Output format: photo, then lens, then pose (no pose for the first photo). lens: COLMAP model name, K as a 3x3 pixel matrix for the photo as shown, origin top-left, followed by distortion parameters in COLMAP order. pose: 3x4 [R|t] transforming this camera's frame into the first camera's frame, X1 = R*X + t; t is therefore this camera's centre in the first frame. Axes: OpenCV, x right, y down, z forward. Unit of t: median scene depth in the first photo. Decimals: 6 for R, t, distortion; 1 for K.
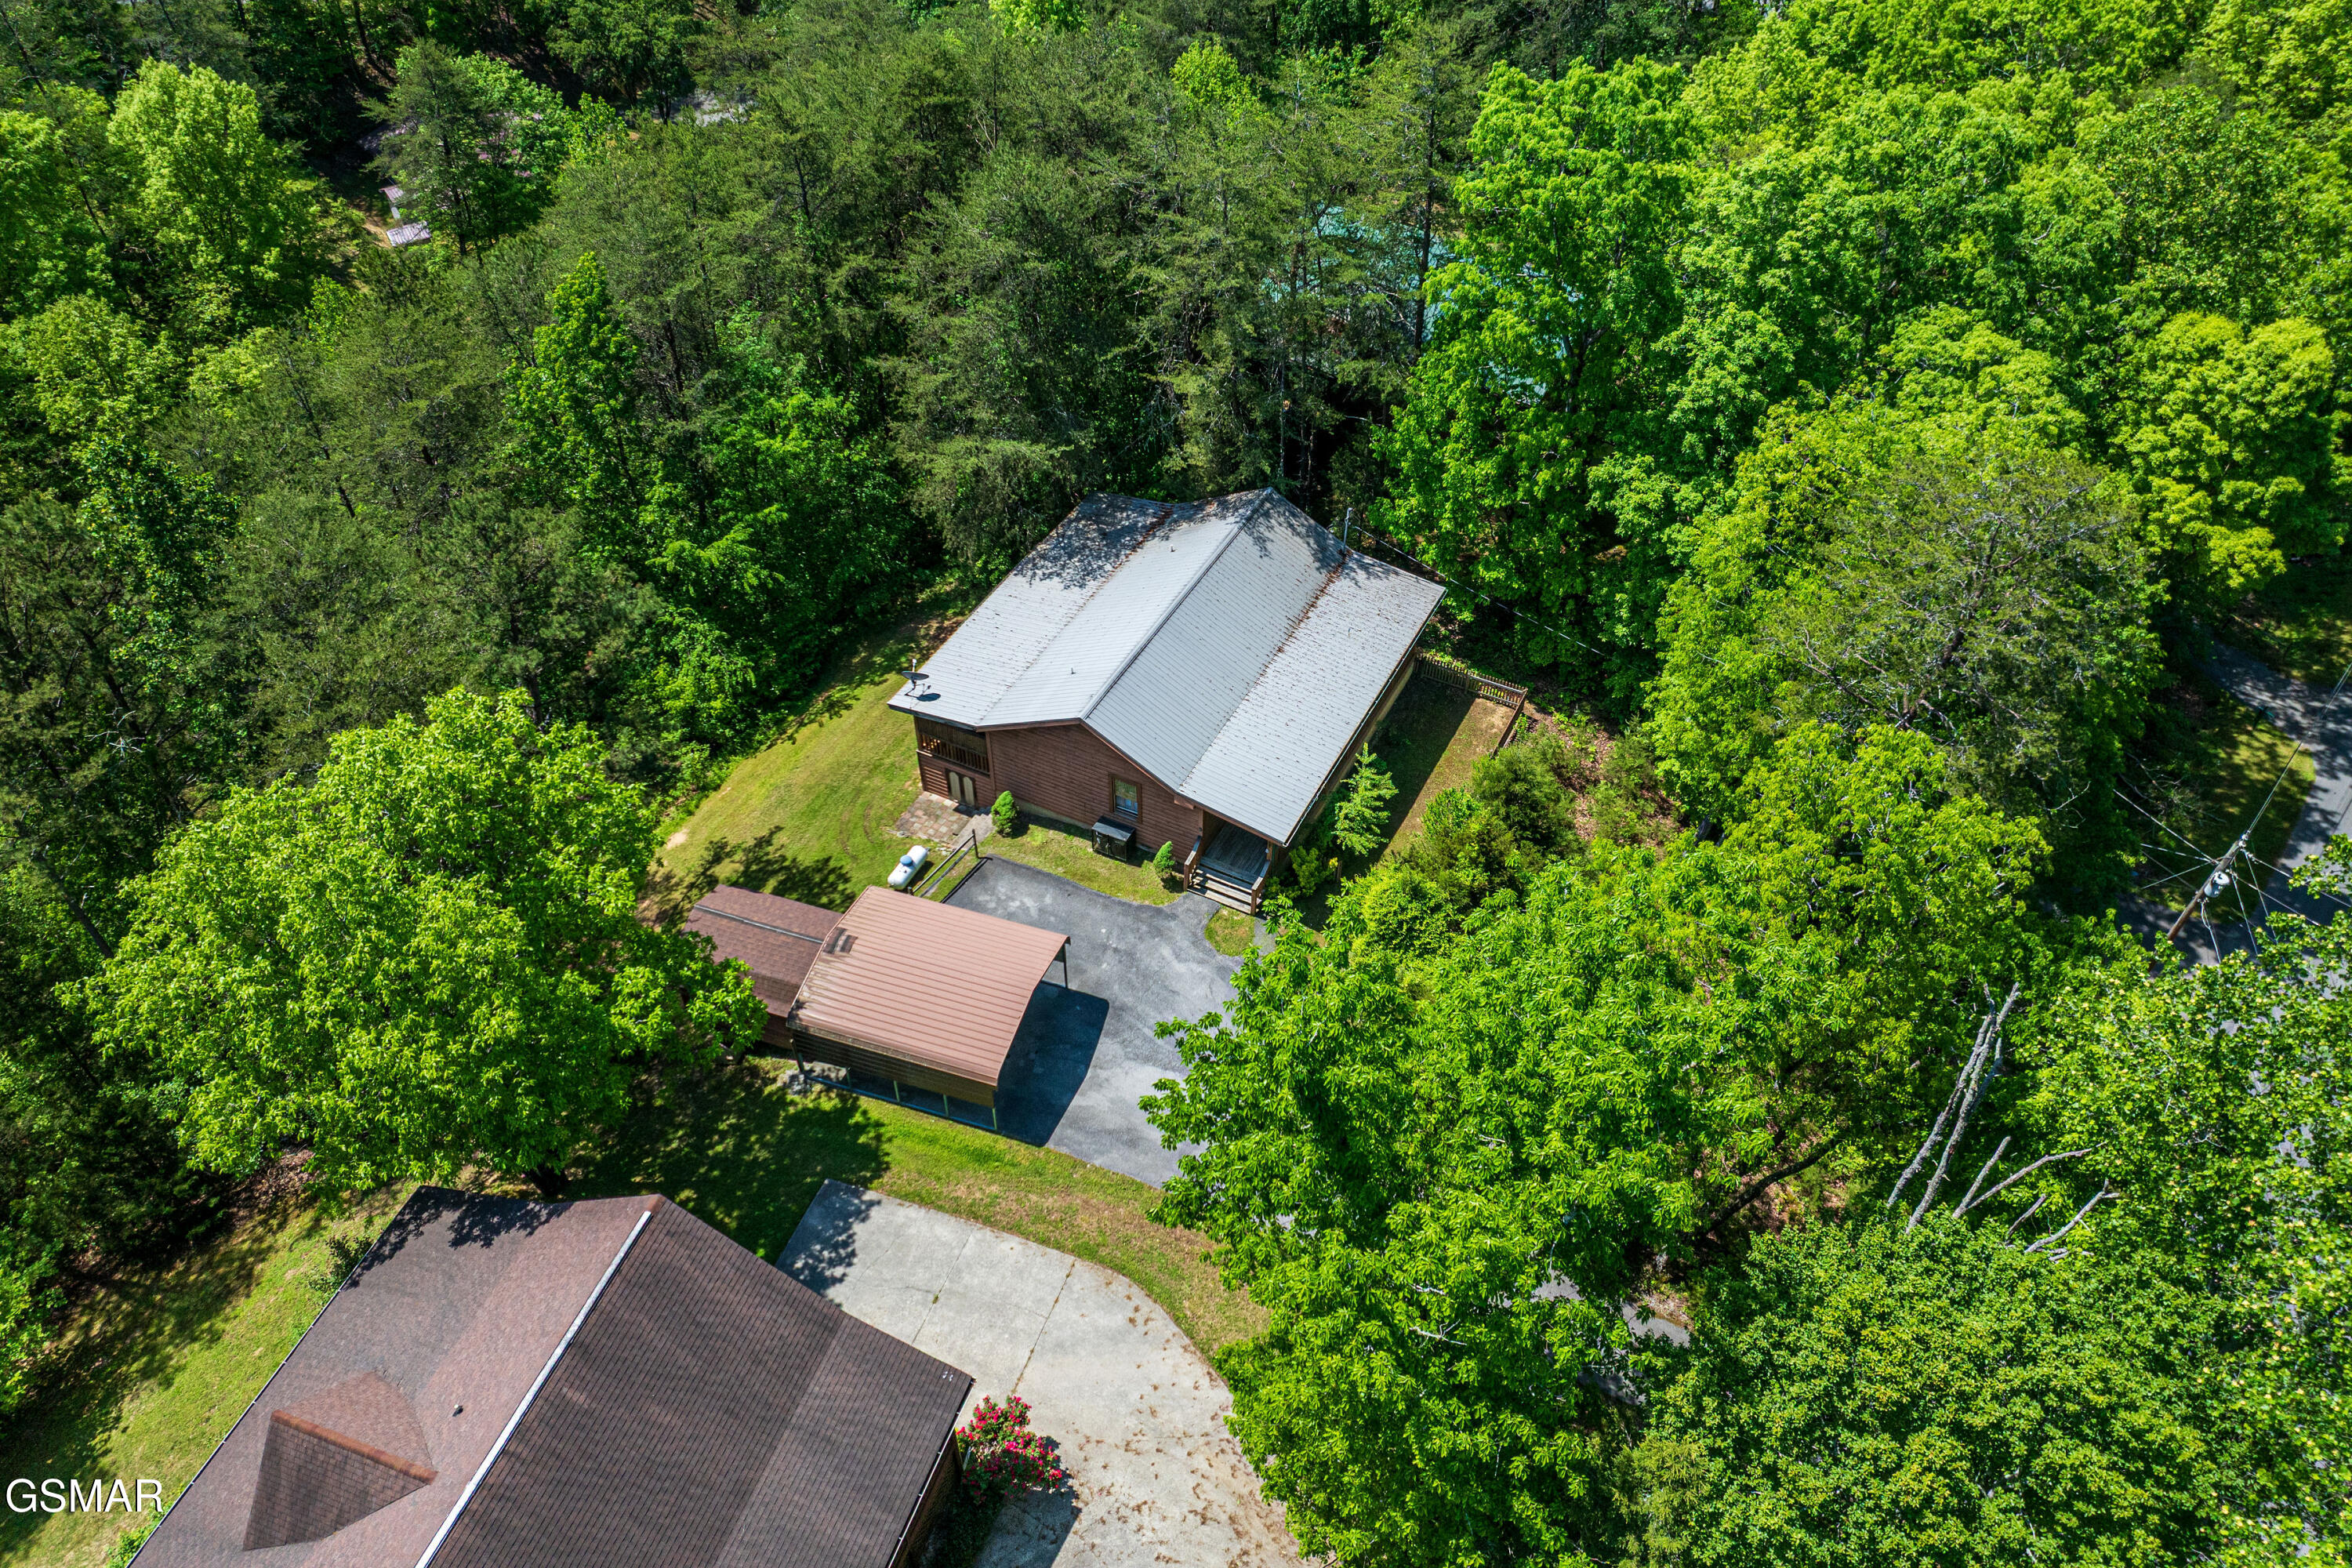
lens RADIAL K [[1673.2, 0, 1164.7], [0, 1673.2, 785.7], [0, 0, 1]] dist [-0.031032, 0.005374]
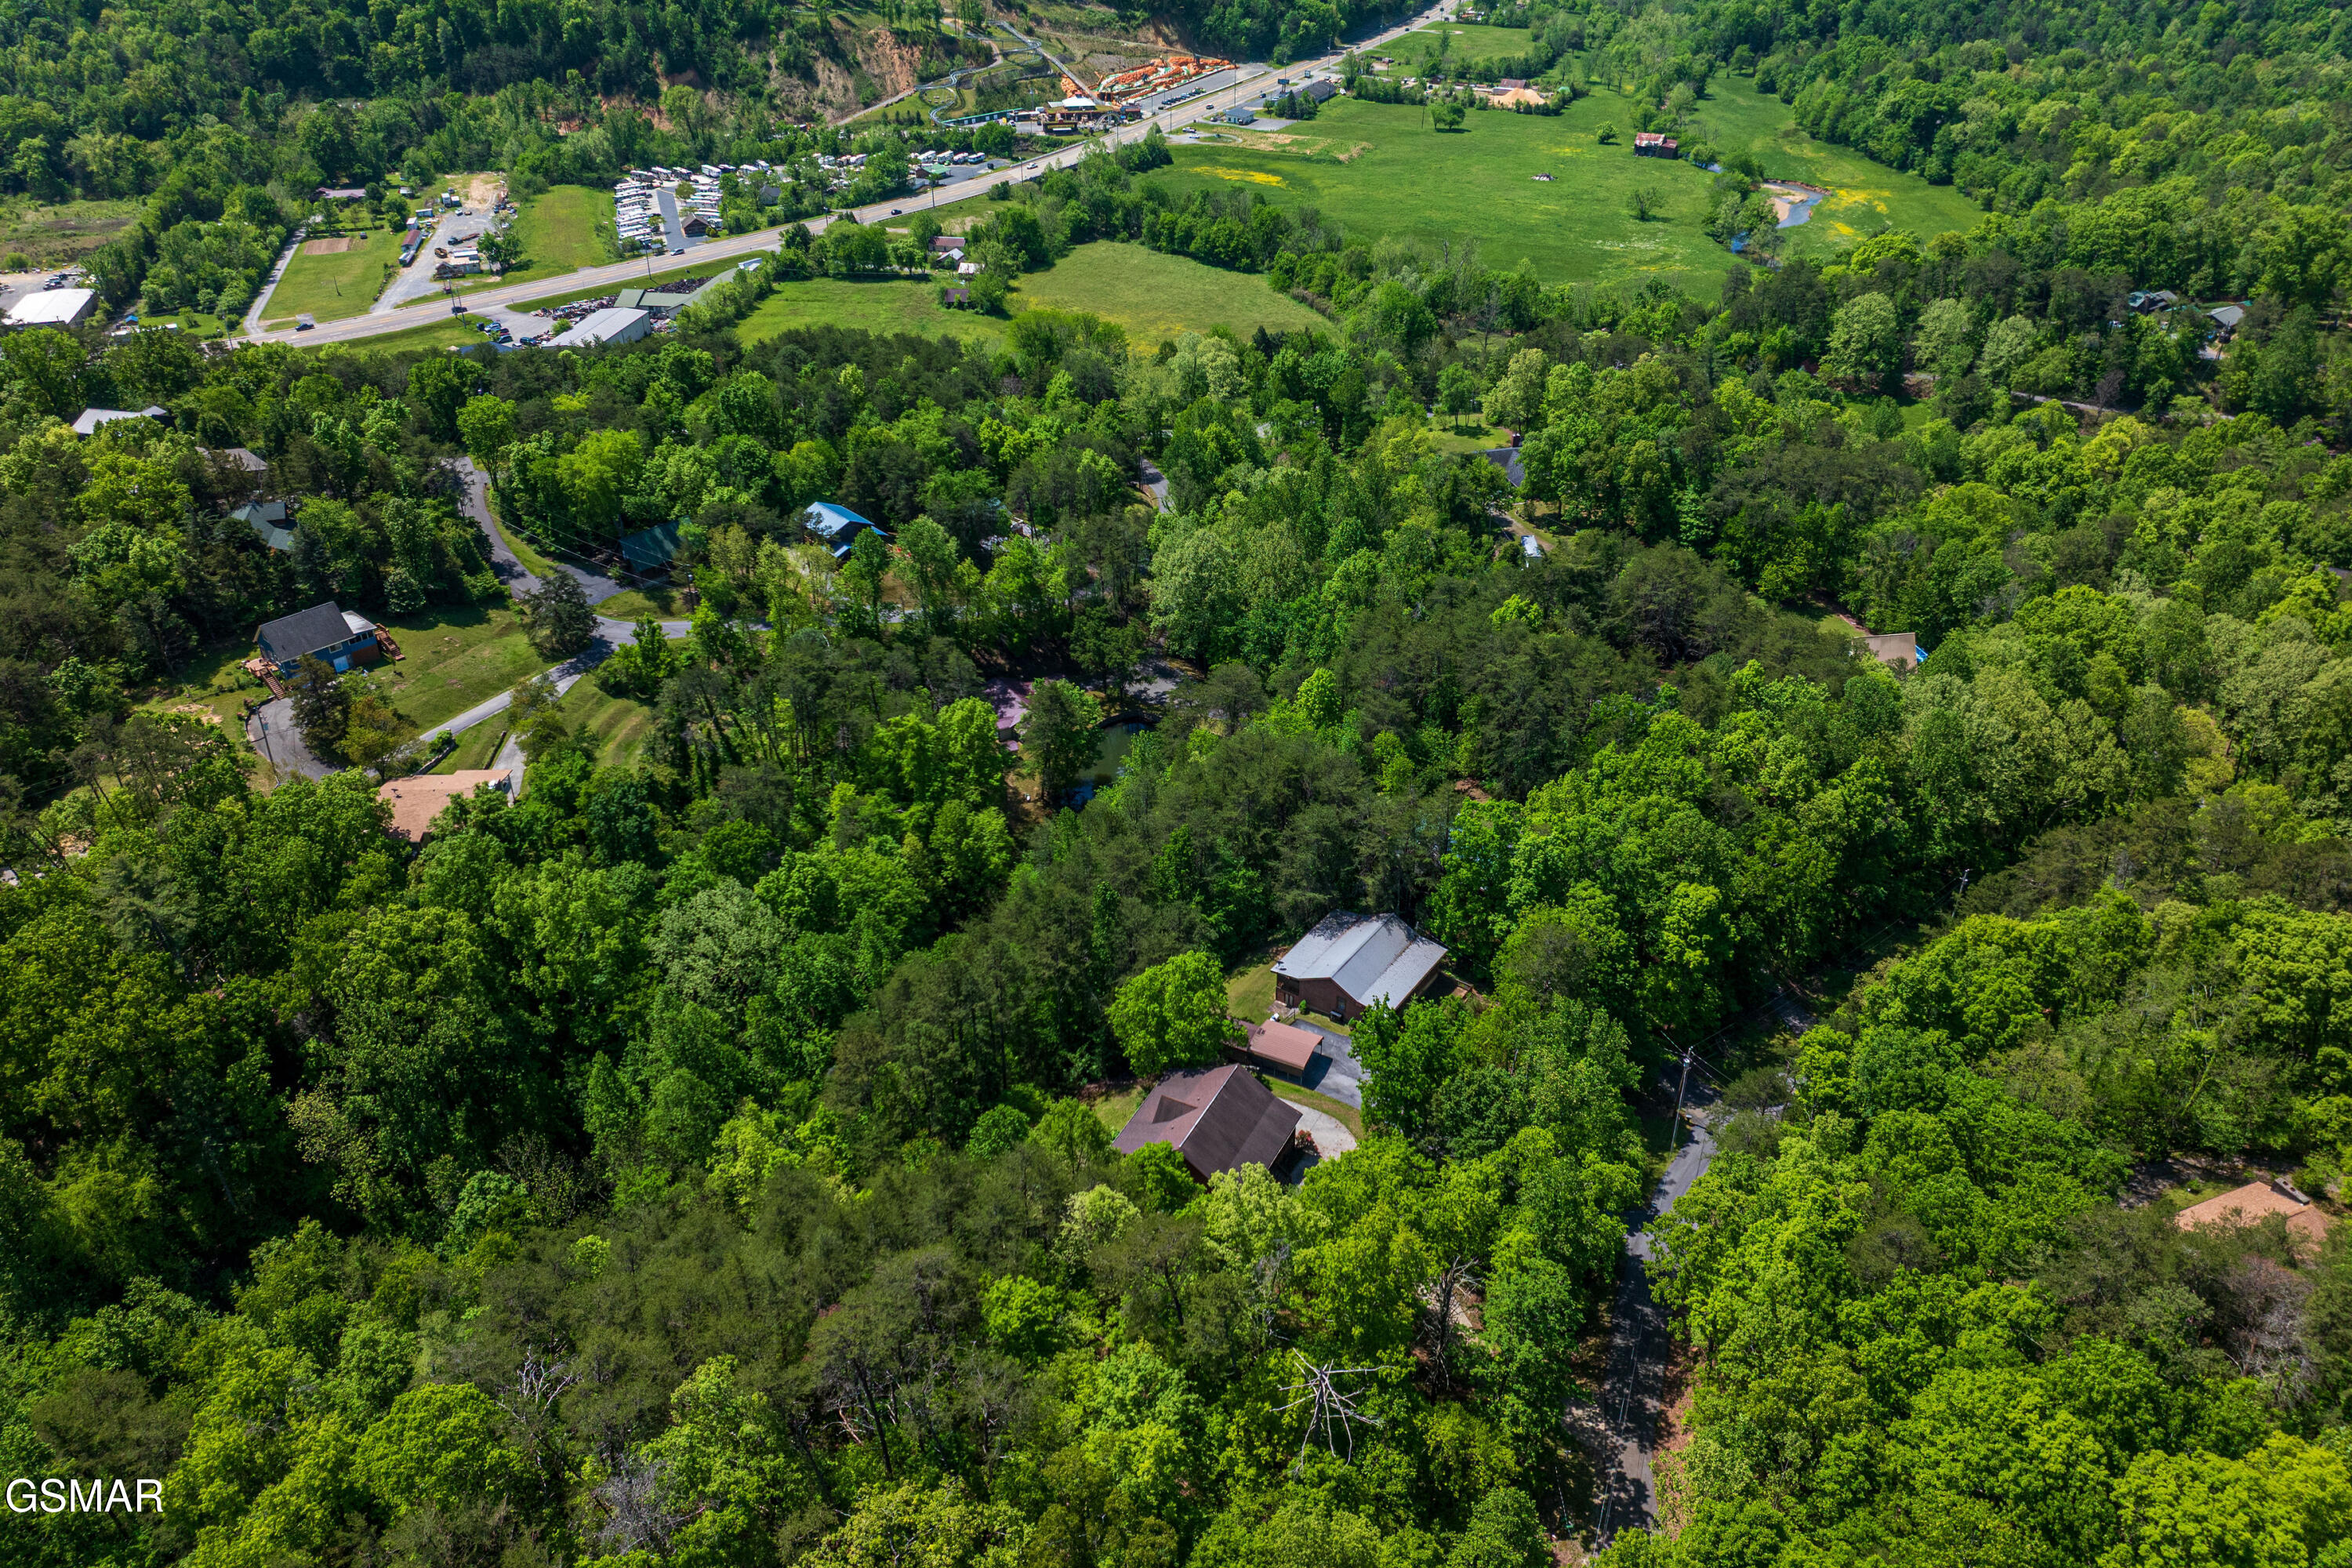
lens RADIAL K [[1673.2, 0, 1164.7], [0, 1673.2, 785.7], [0, 0, 1]] dist [-0.031032, 0.005374]
pose [[0.990840, 0.070966, -0.114889, -0.019094], [-0.093348, 0.974724, -0.202978, 0.280077], [0.097580, 0.211843, 0.972420, -2.263152]]
